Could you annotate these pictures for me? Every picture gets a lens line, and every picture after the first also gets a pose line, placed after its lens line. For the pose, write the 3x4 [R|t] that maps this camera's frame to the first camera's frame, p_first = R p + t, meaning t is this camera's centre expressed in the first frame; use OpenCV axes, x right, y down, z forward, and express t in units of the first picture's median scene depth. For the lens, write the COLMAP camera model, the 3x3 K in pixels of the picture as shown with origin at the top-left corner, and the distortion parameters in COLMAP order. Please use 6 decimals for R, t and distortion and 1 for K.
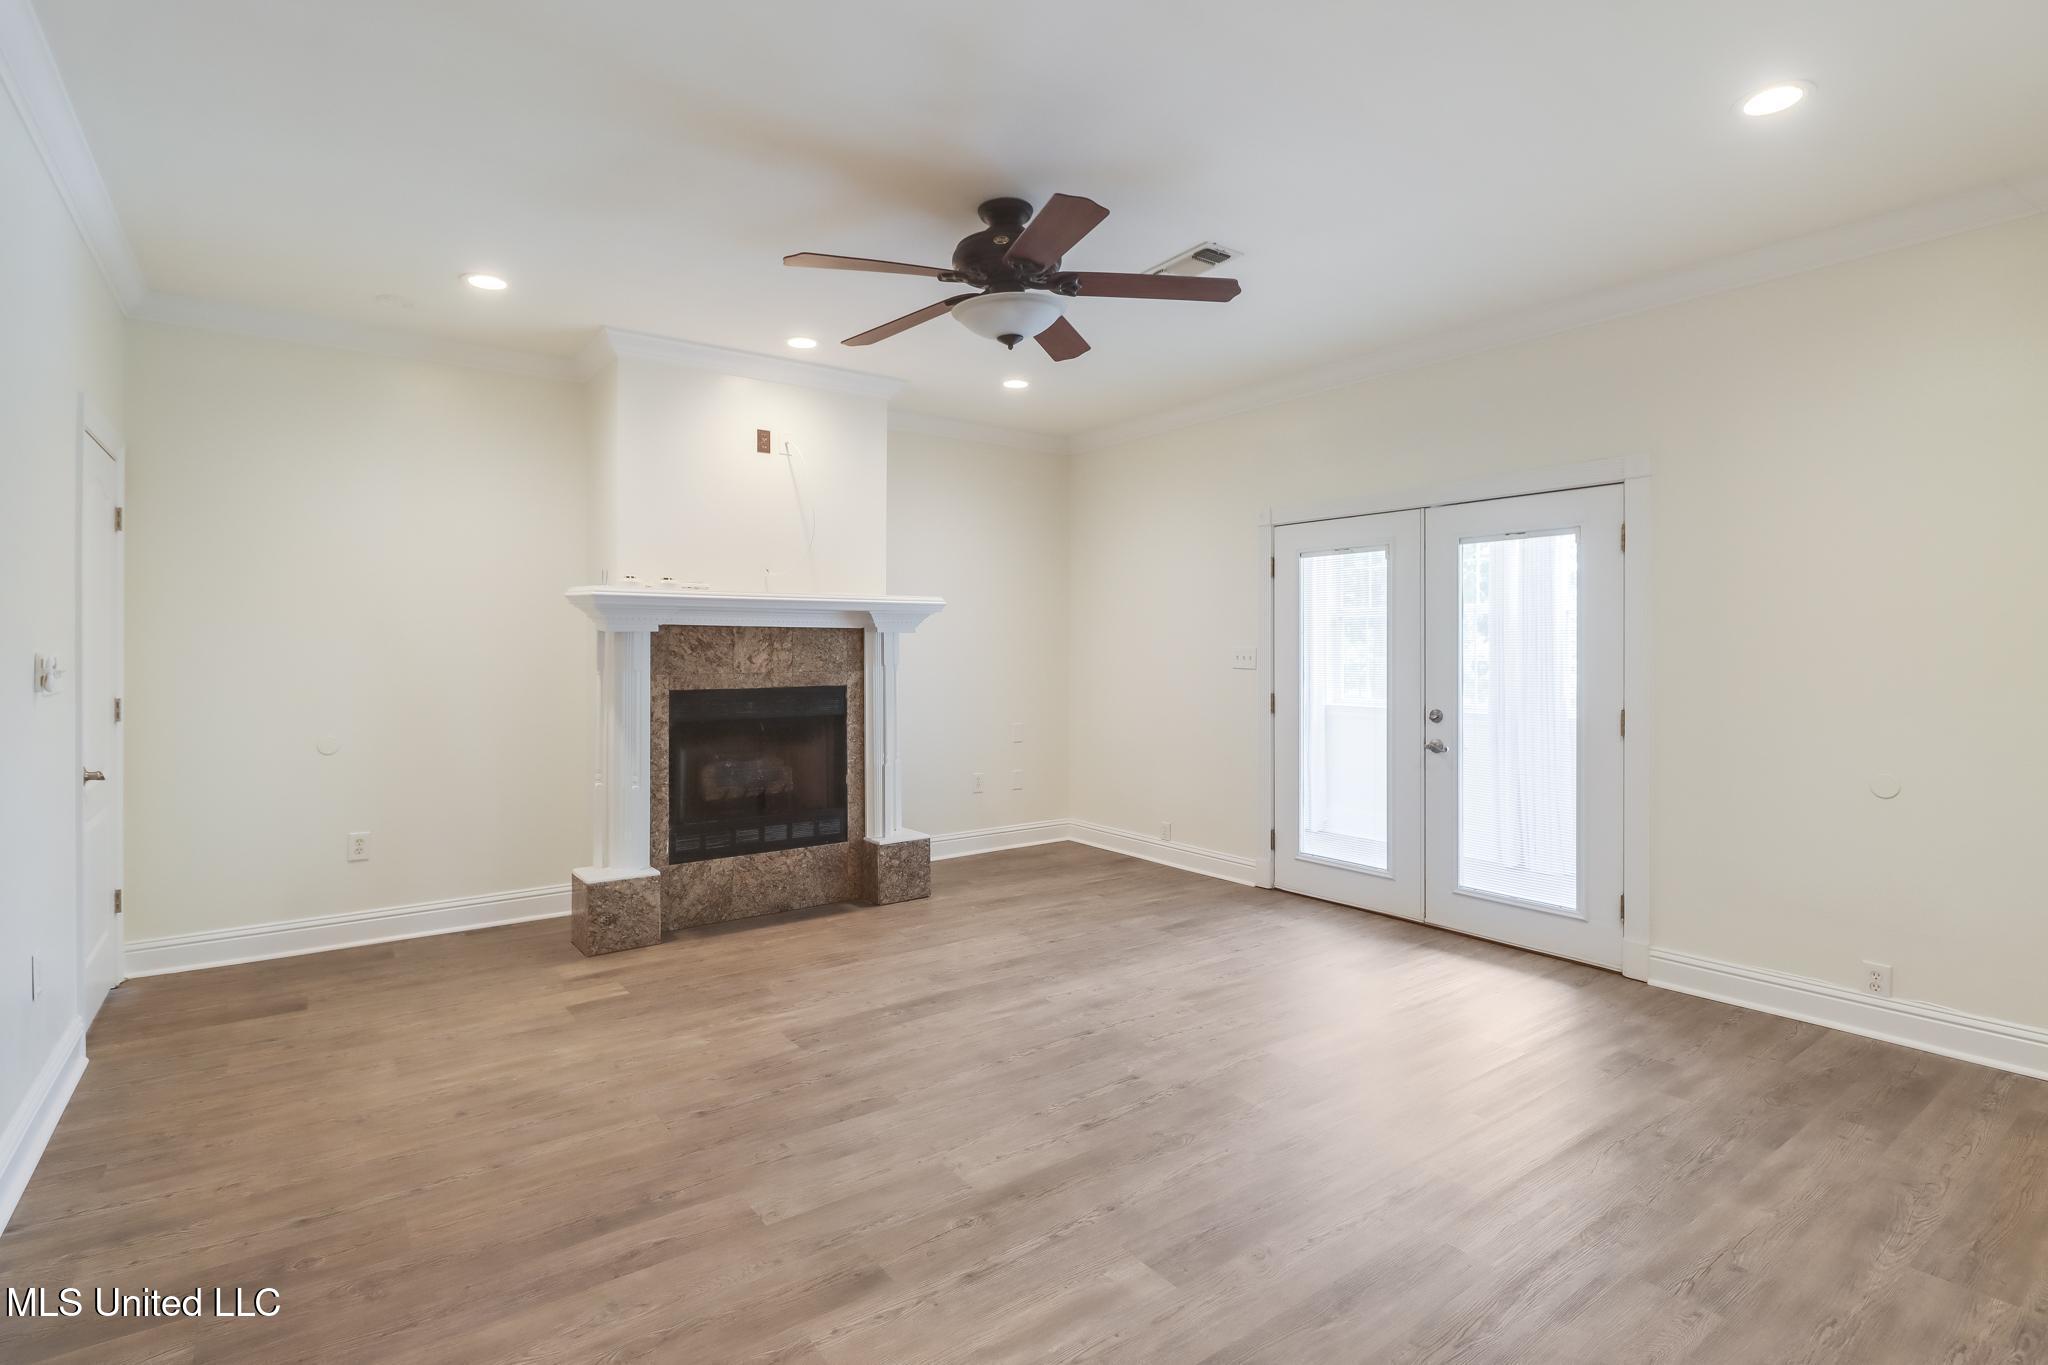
lens RADIAL K [[982.6, 0, 1009.5], [0, 982.6, 638.0], [0, 0, 1]] dist [-0.004071, -0.000482]
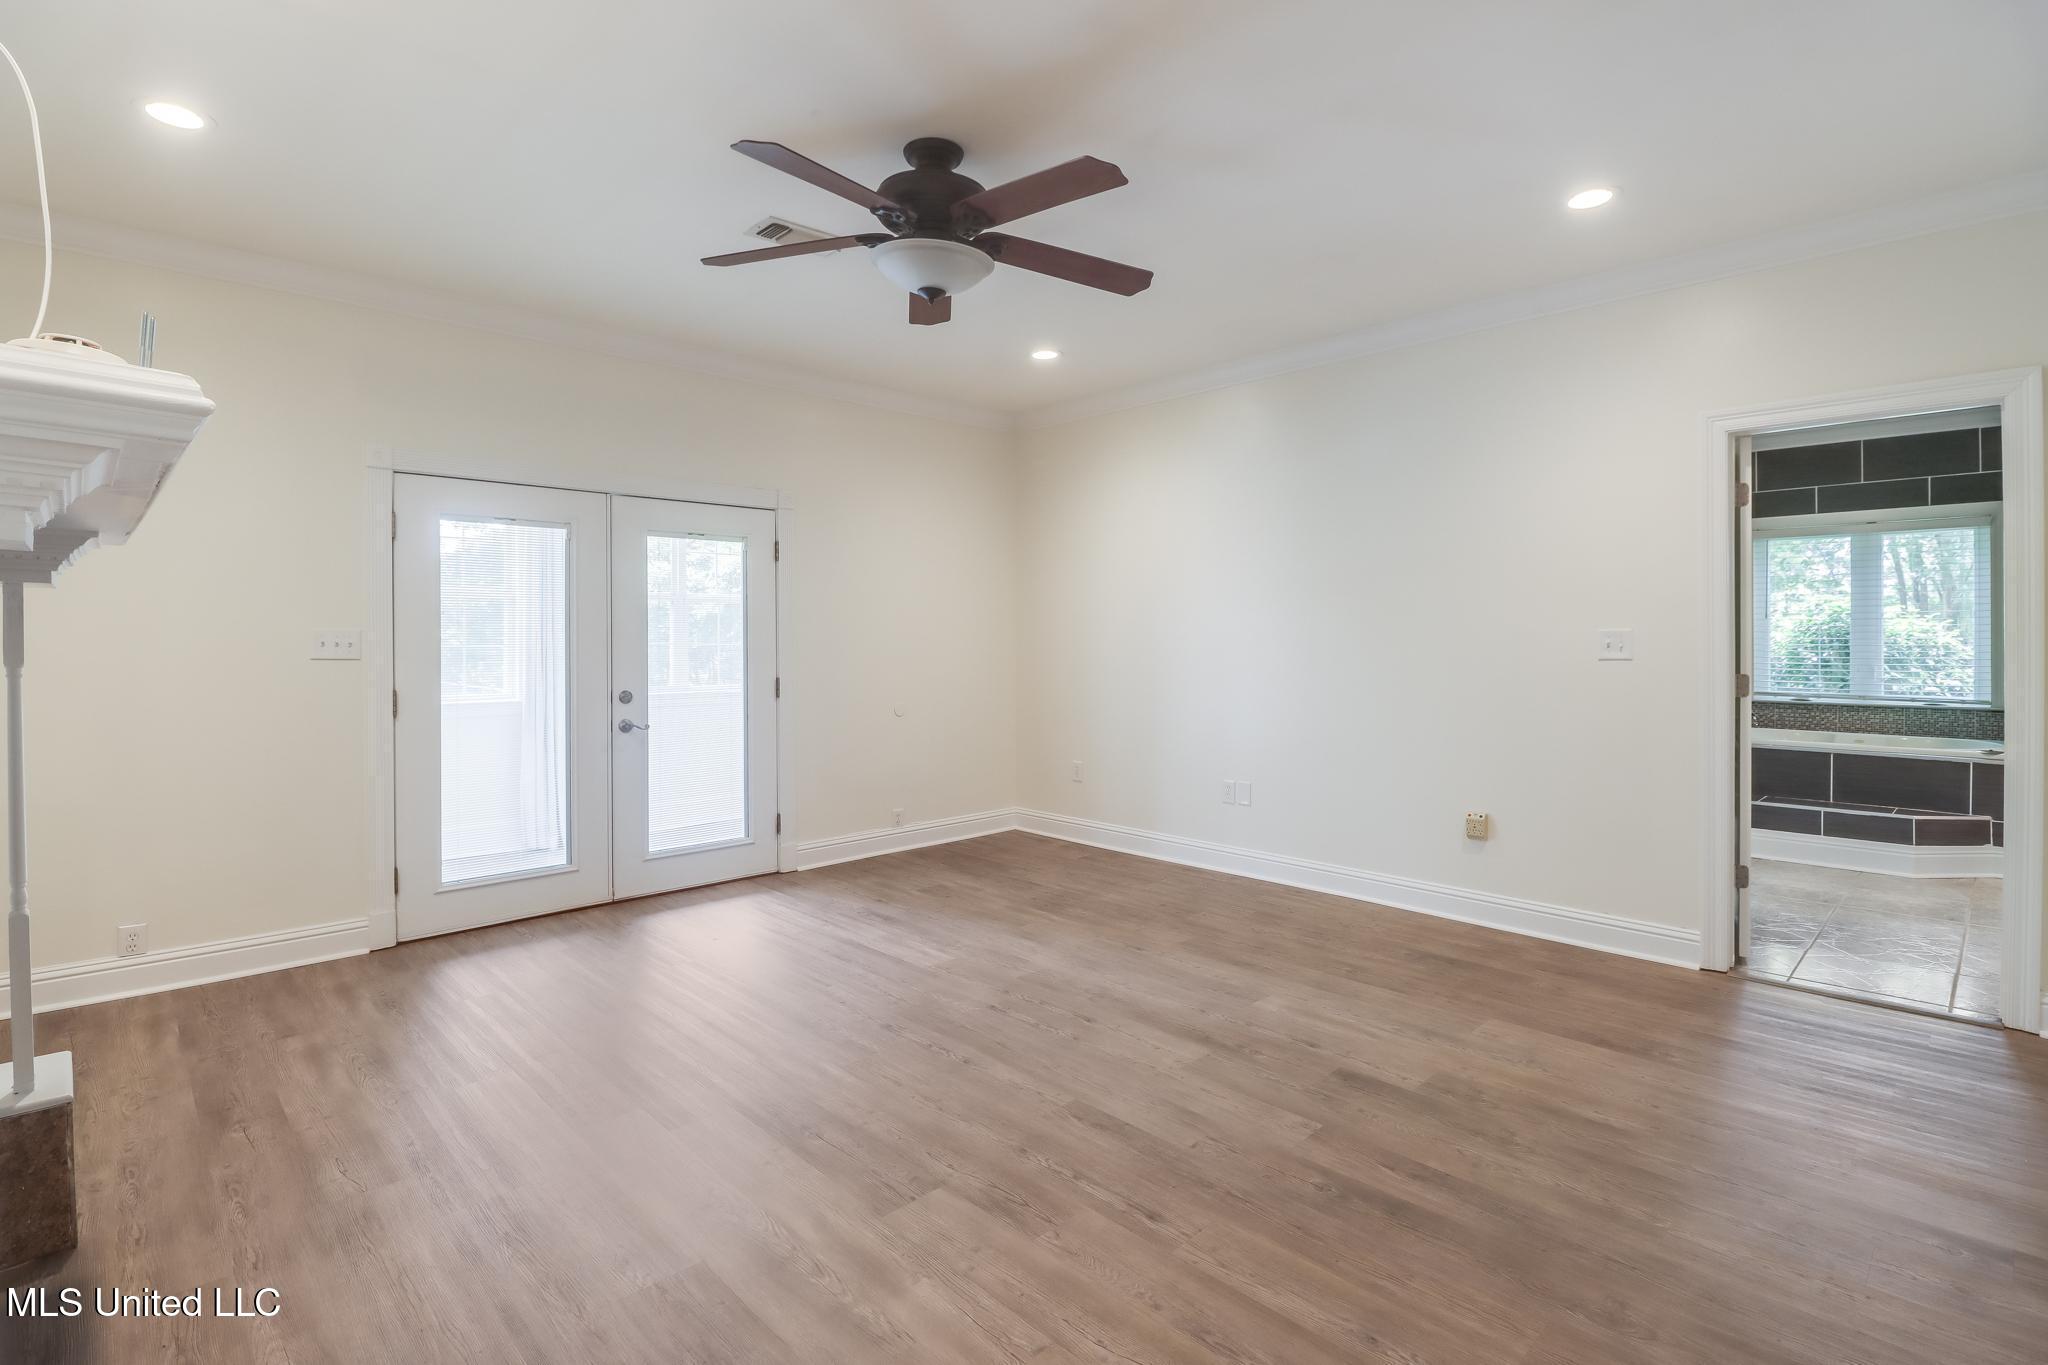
lens RADIAL K [[982.6, 0, 1009.5], [0, 982.6, 638.0], [0, 0, 1]] dist [-0.004071, -0.000482]
pose [[-0.133593, -0.000352, 0.991036, -0.938362], [-0.007424, 0.999972, -0.000646, 0.021608], [-0.991008, -0.007444, -0.133592, 1.067128]]
